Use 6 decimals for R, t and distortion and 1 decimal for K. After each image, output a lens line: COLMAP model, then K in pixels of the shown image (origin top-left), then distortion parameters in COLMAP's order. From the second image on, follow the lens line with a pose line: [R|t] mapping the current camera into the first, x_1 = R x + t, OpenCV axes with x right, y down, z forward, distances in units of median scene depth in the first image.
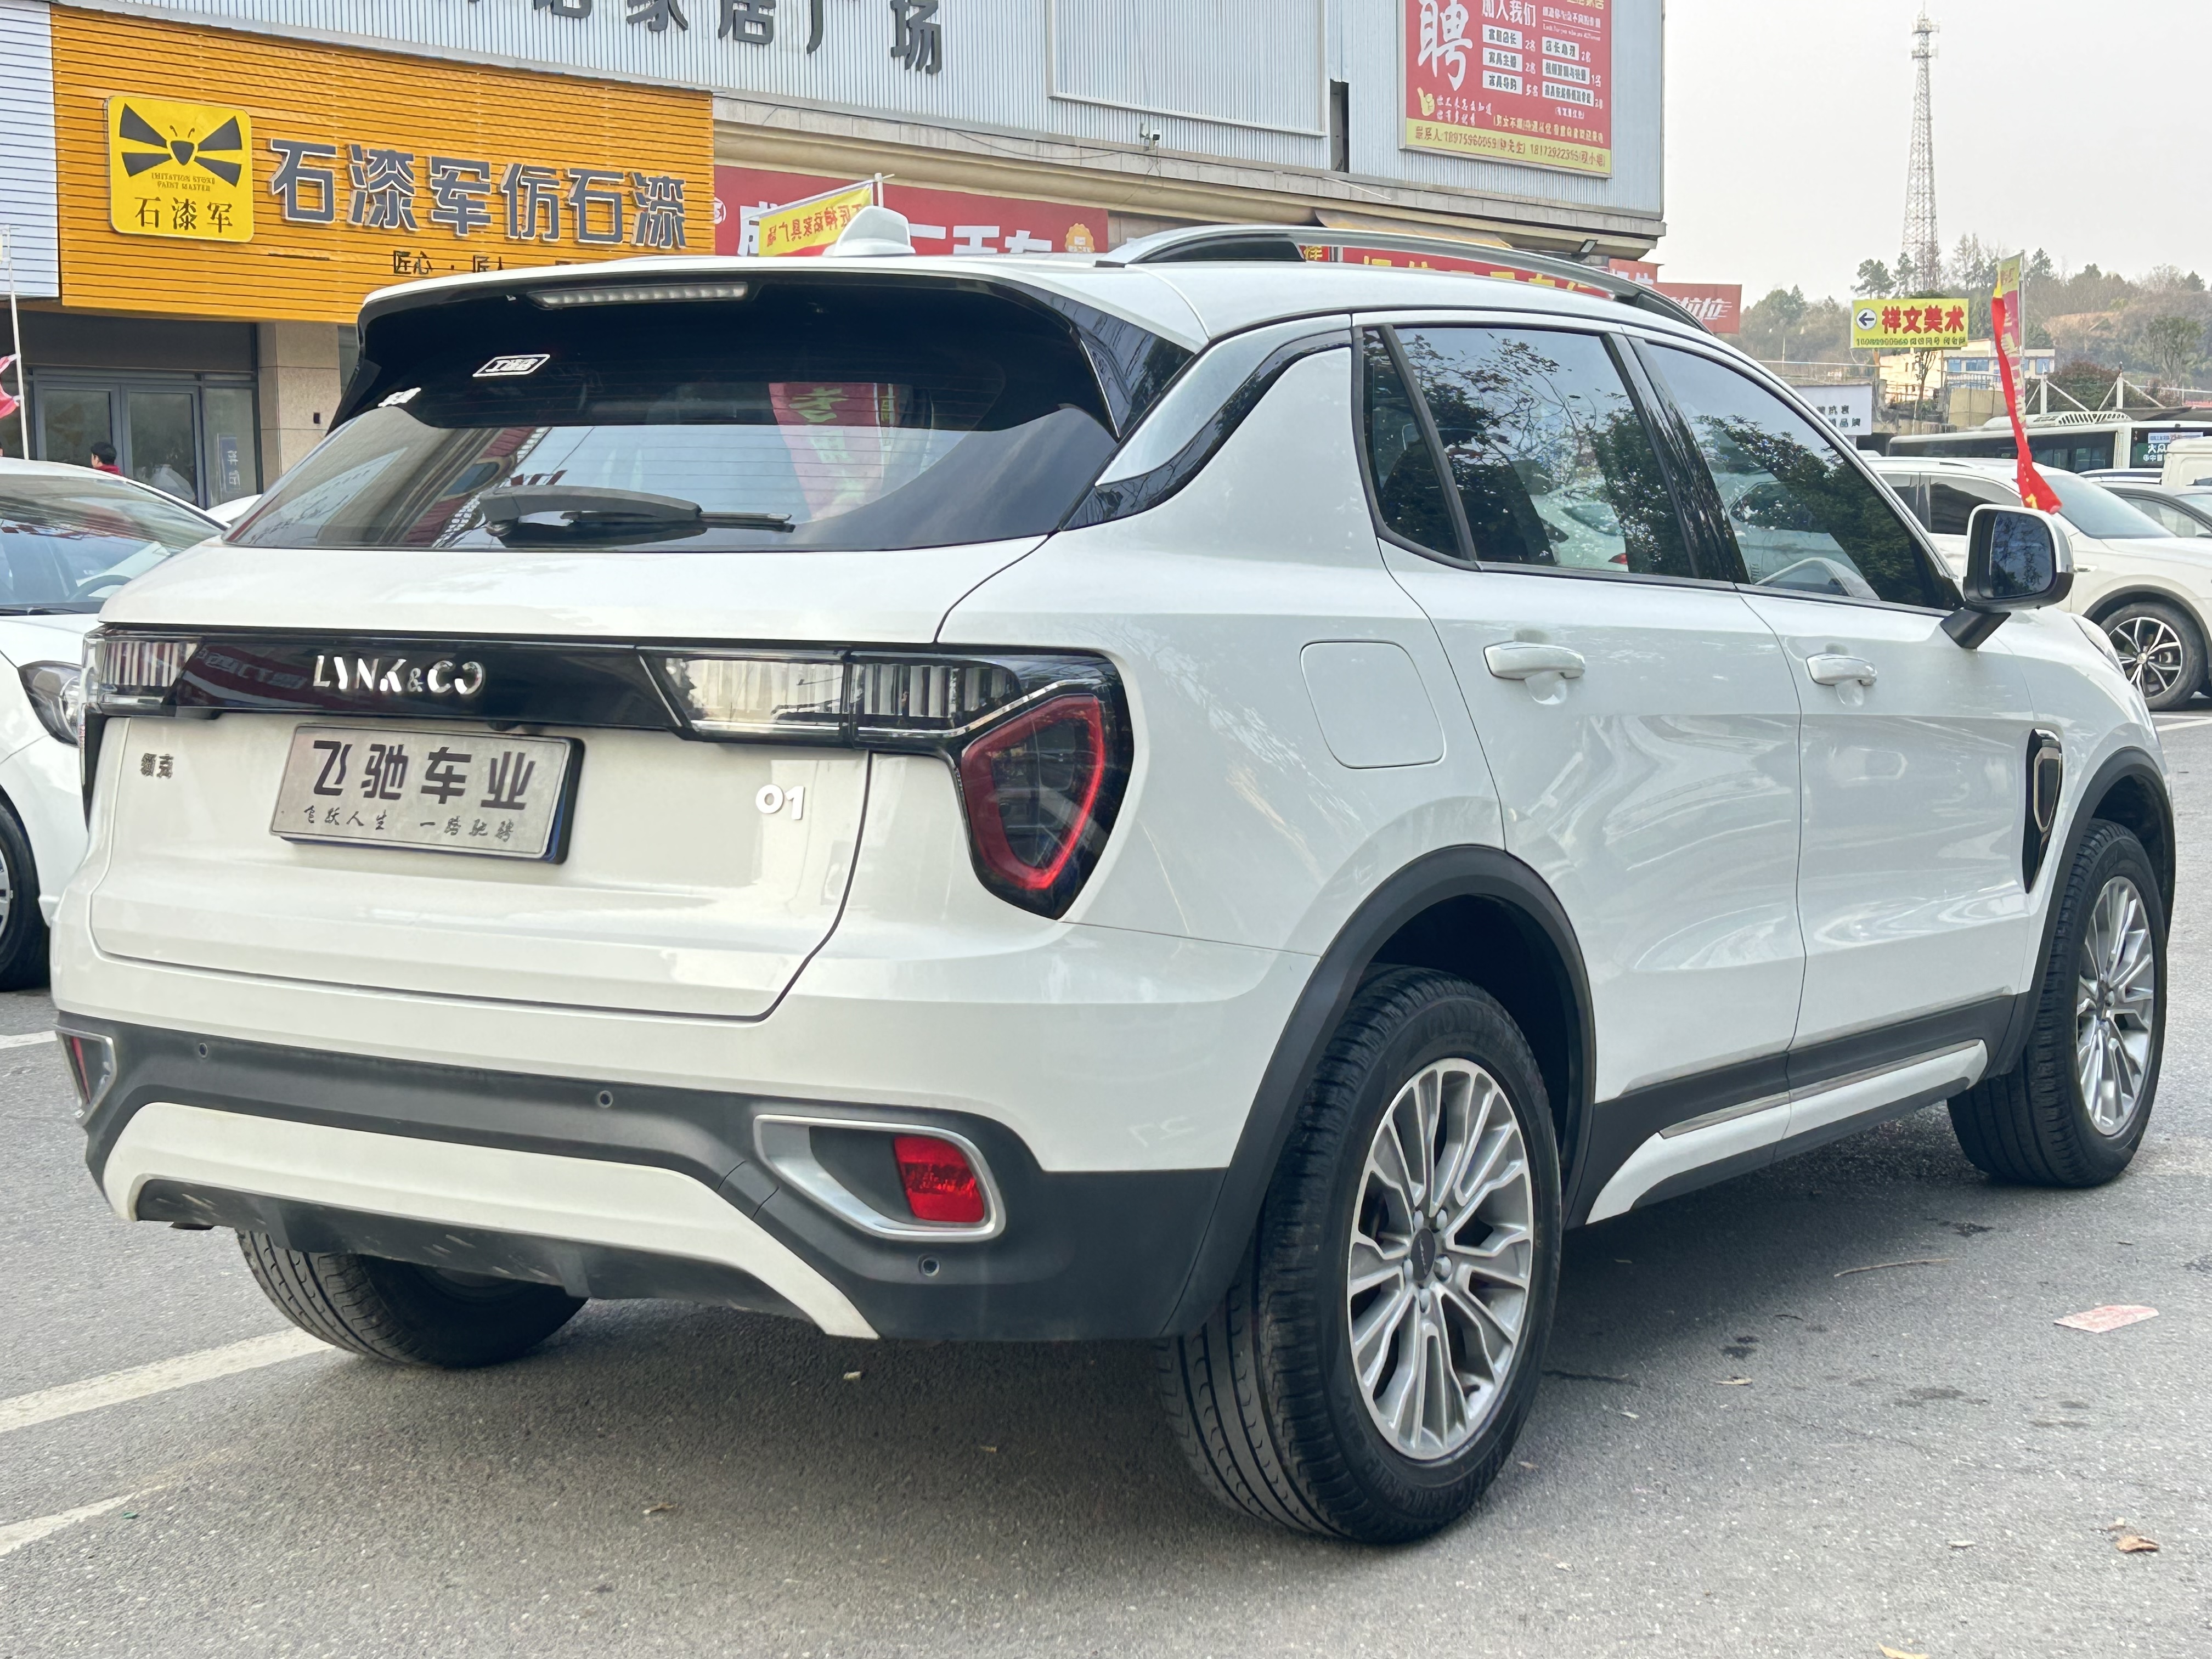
lens RADIAL K [[3312.0, 0, 1106.0], [0, 3312.0, 829.5], [0, 0, 1]] dist [0.375268, -1.545577]
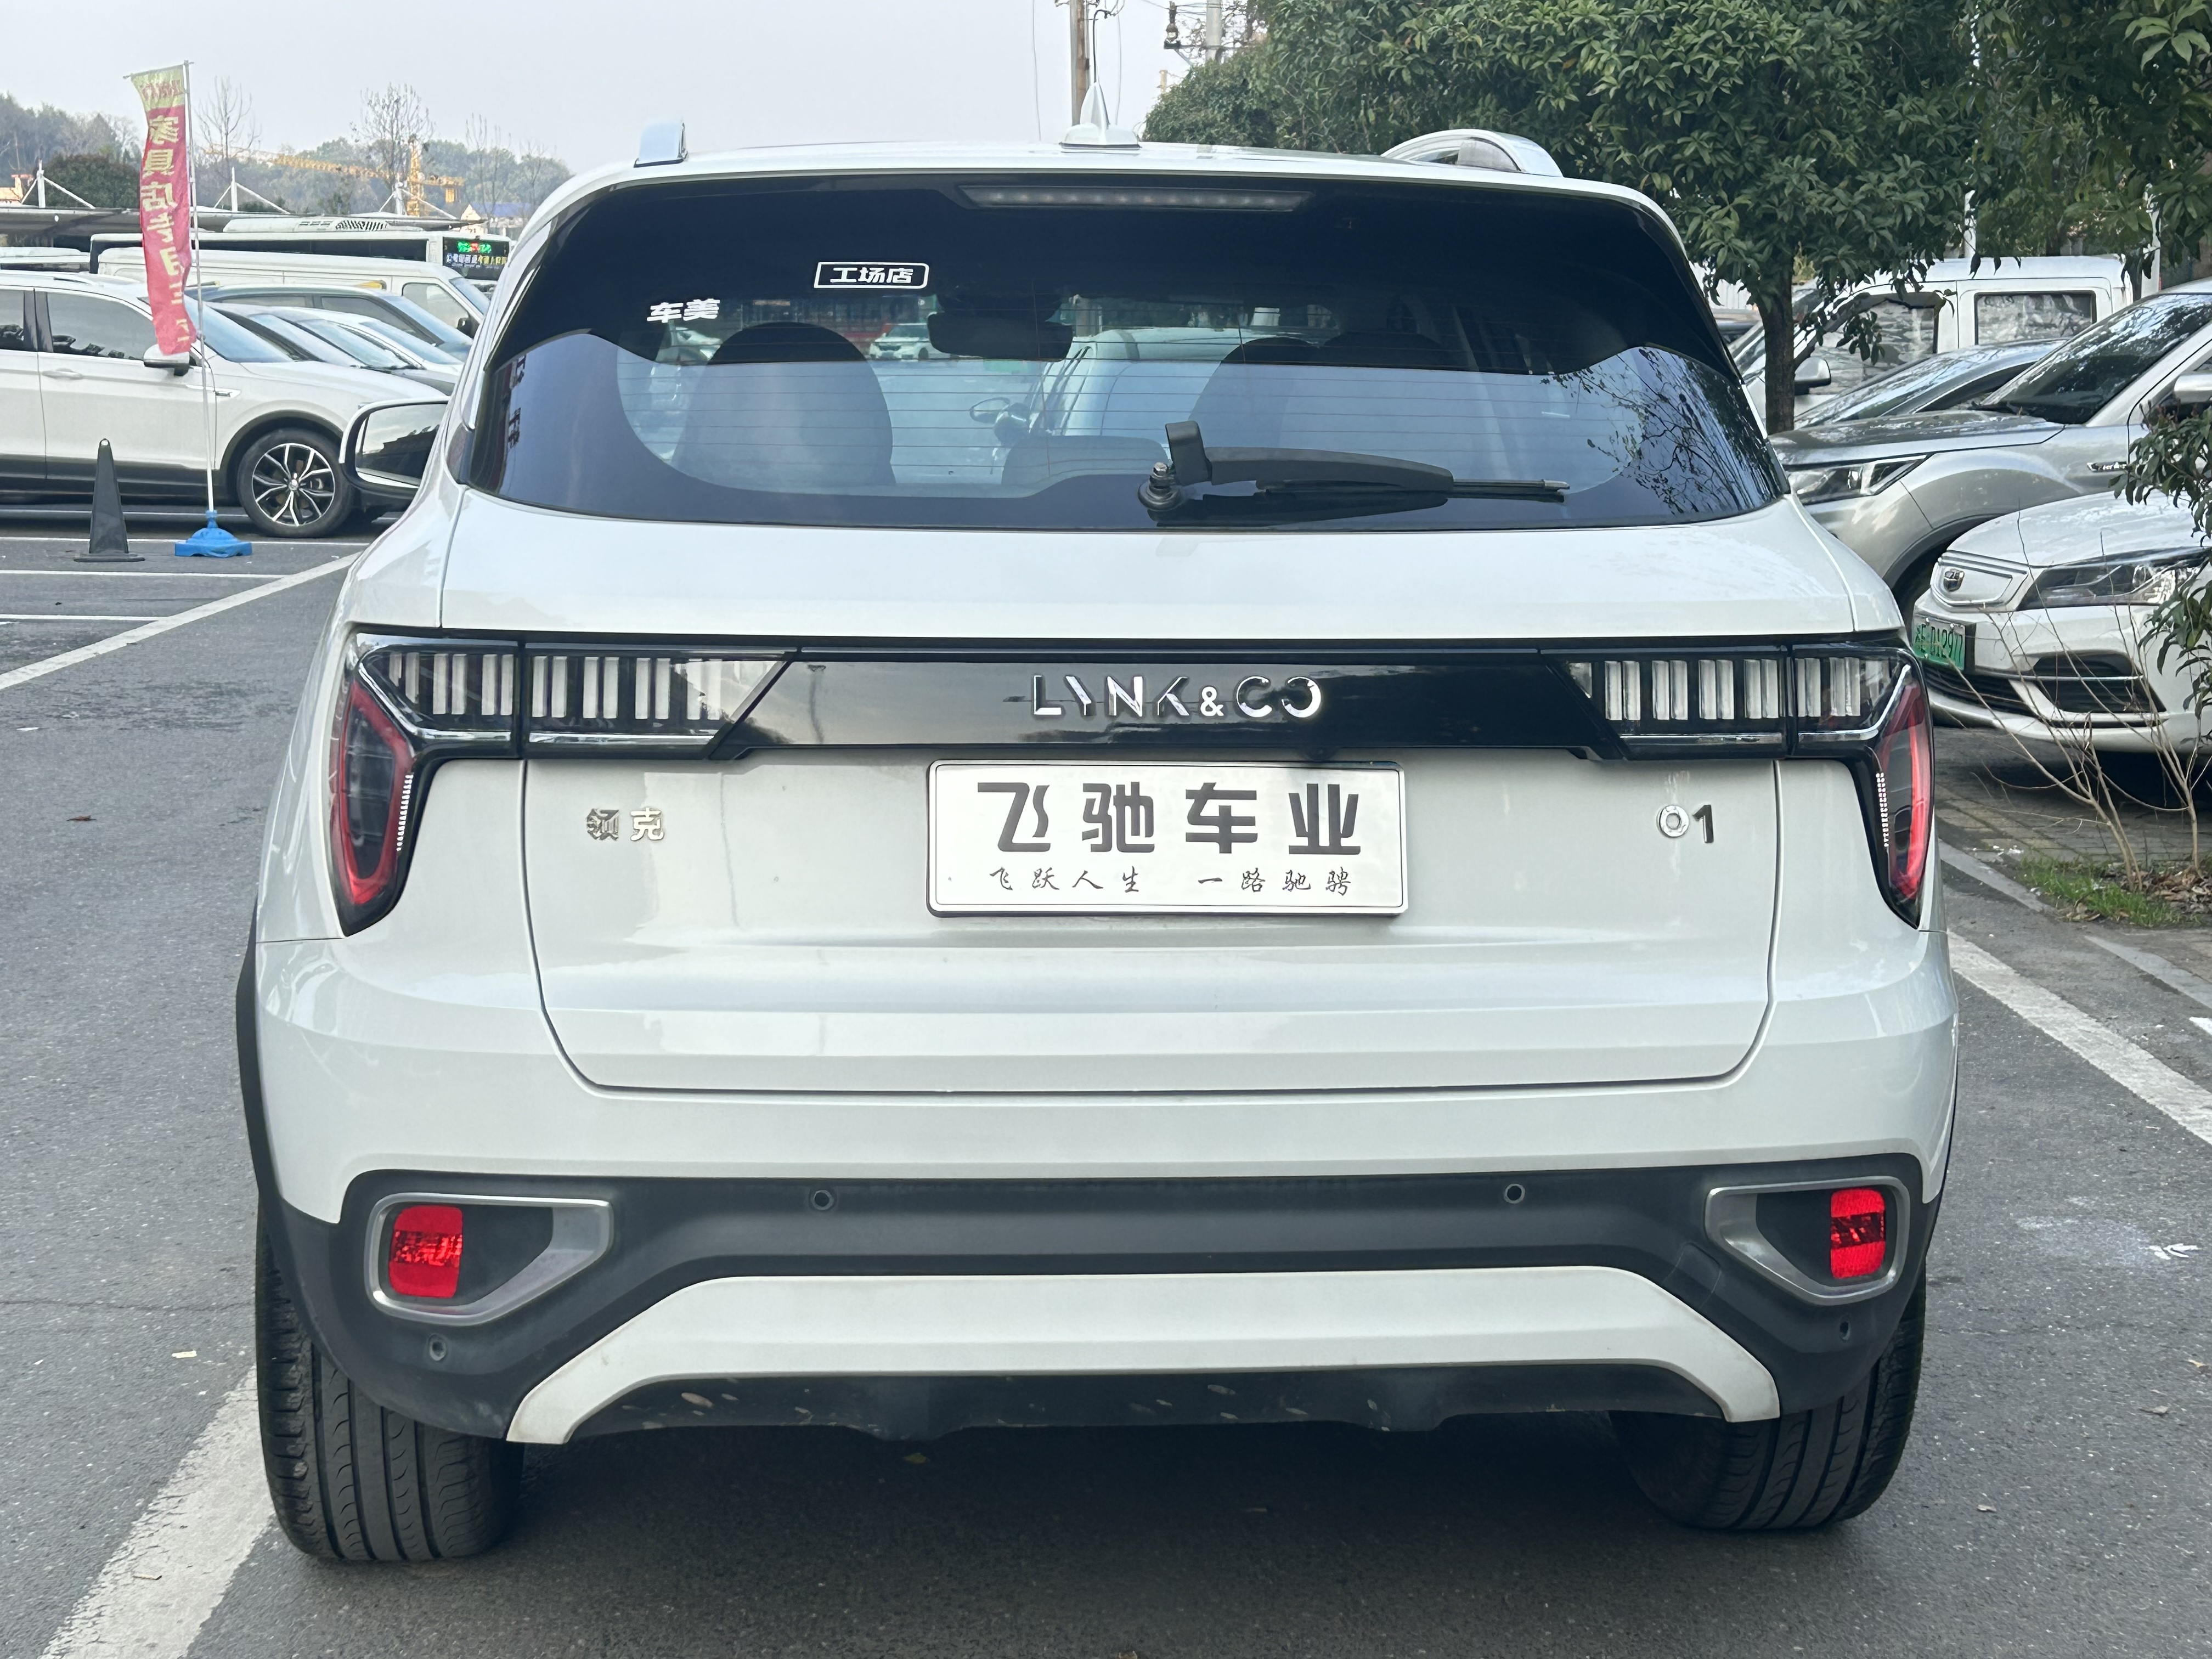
lens RADIAL K [[3312.0, 0, 1106.0], [0, 3312.0, 829.5], [0, 0, 1]] dist [0.375268, -1.545577]
pose [[0.772133, -0.081778, 0.630177, -0.709933], [0.043343, 0.996153, 0.076164, -0.074130], [-0.633982, -0.031495, 0.772707, 0.398695]]
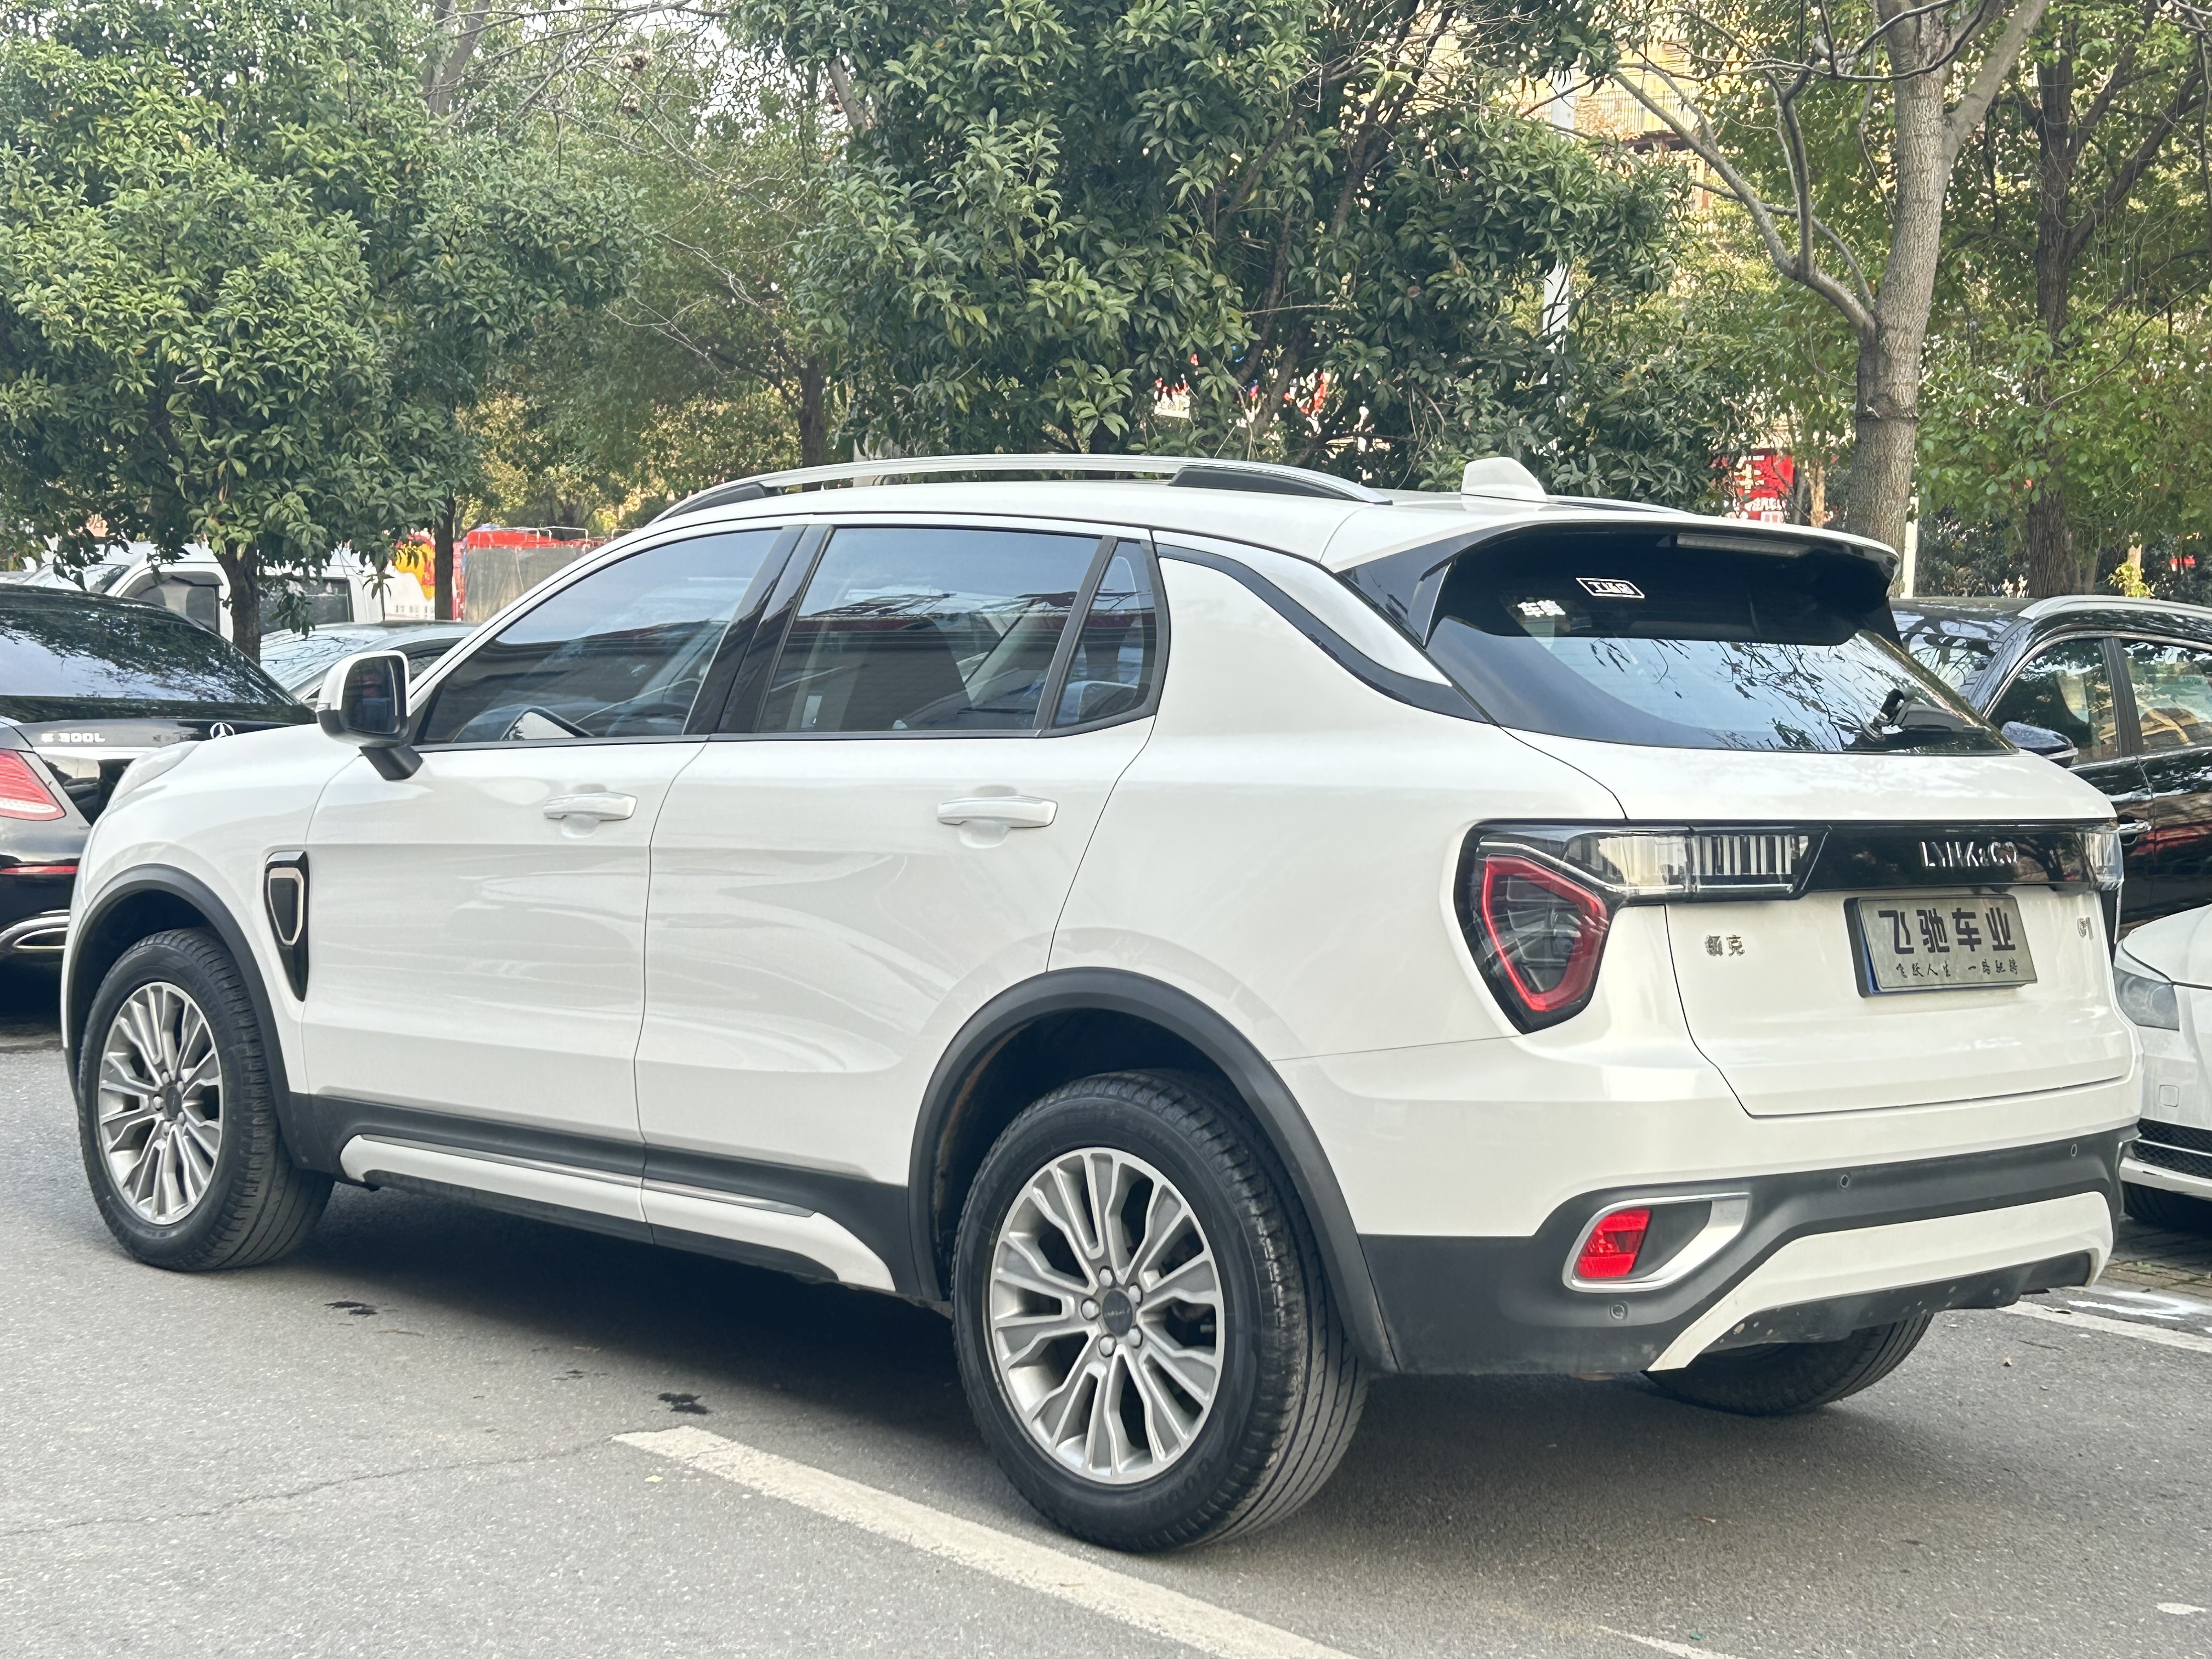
lens RADIAL K [[3312.0, 0, 1106.0], [0, 3312.0, 829.5], [0, 0, 1]] dist [0.375268, -1.545577]
pose [[0.177000, -0.037130, 0.983510, -1.518750], [0.046787, 0.998476, 0.029275, -0.107243], [-0.983098, 0.040834, 0.178467, 1.079416]]
